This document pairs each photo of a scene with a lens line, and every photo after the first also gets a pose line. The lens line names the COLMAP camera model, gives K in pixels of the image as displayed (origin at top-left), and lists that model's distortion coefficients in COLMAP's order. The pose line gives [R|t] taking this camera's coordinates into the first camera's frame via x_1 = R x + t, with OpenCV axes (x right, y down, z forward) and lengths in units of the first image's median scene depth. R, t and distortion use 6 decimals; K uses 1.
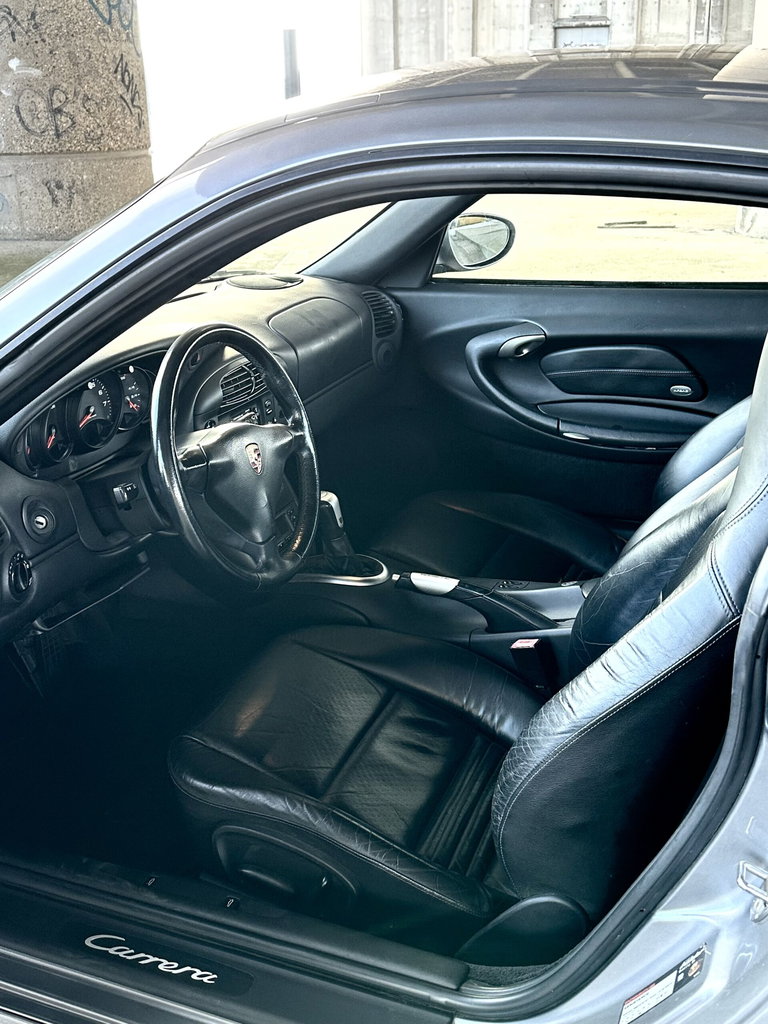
lens RADIAL K [[1125.4, 0, 387.0], [0, 1125.4, 506.7], [0, 0, 1]] dist [0.021871, 0.000000]
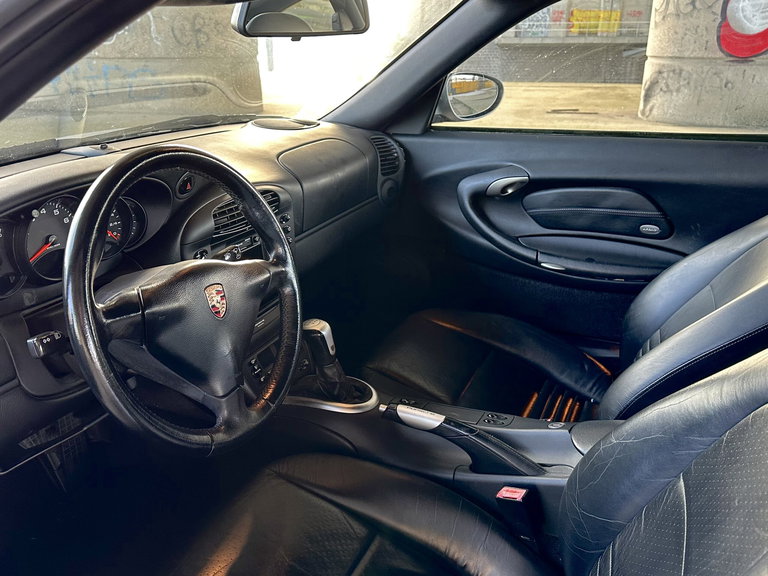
lens RADIAL K [[681.7, 0, 380.8], [0, 681.7, 294.9], [0, 0, 1]] dist [0.014328, -0.018030]
pose [[0.998880, 0.031952, -0.034902, 0.020458], [-0.031459, 0.999398, 0.014599, -0.041342], [0.035347, -0.013485, 0.999284, 0.326046]]
